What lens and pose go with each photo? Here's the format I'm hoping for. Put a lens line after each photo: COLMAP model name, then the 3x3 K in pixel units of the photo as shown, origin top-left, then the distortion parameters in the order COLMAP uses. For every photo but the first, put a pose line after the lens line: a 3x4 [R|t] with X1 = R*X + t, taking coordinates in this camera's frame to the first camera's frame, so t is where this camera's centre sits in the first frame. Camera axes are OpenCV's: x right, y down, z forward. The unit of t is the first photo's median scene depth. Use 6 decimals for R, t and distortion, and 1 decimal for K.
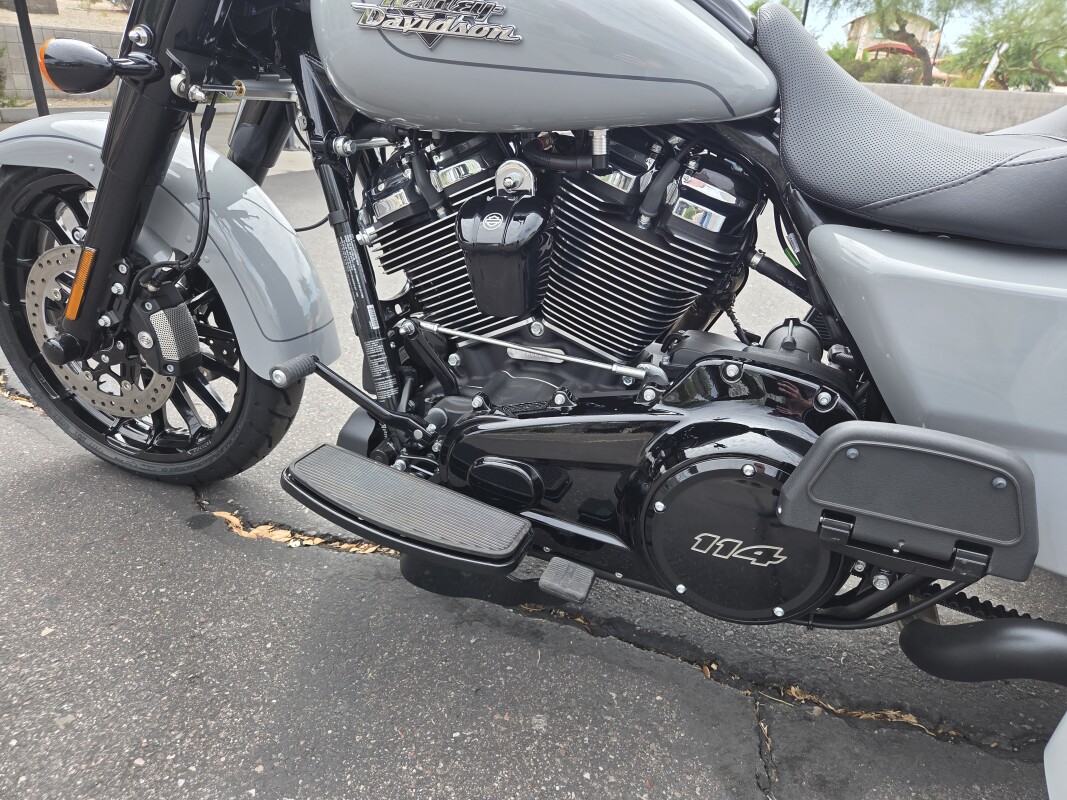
lens RADIAL K [[723.2, 0, 542.3], [0, 723.2, 407.1], [0, 0, 1]] dist [0.035165, -0.027462]
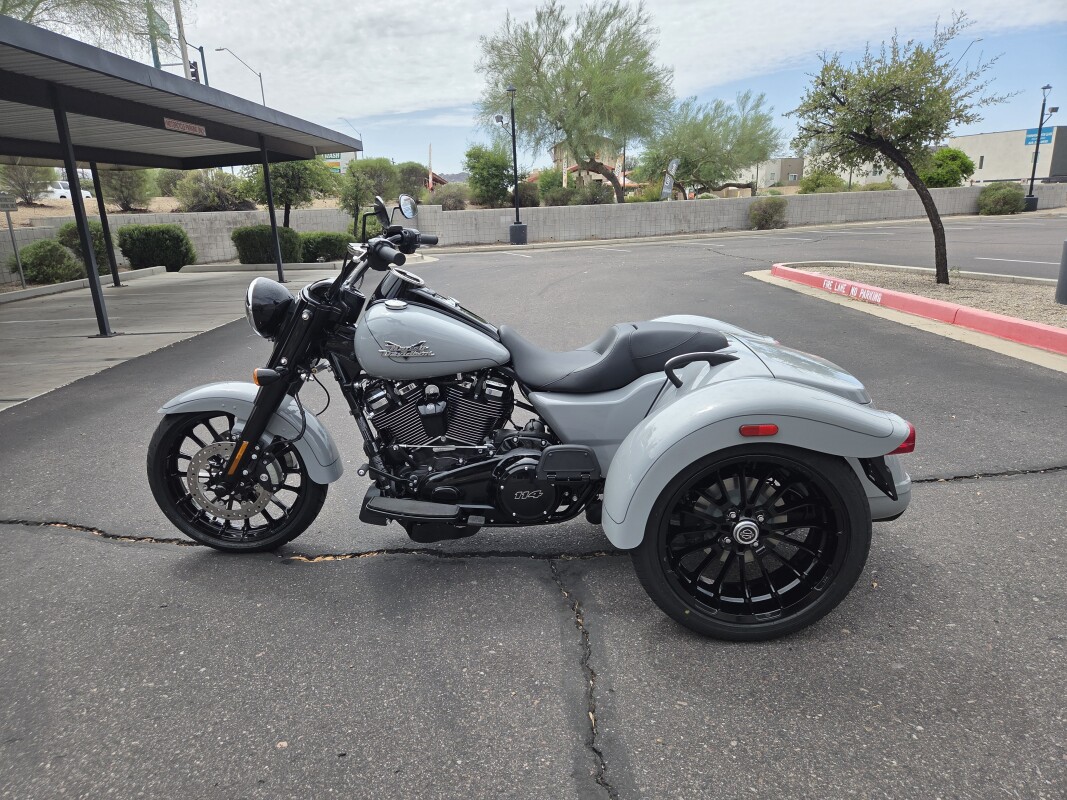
lens RADIAL K [[723.2, 0, 534.9], [0, 723.2, 400.1], [0, 0, 1]] dist [0.035165, -0.027462]
pose [[0.943202, -0.167782, 0.286739, -0.450824], [0.210339, 0.969669, -0.124499, 0.163605], [-0.257153, 0.177740, 0.949885, -1.733615]]
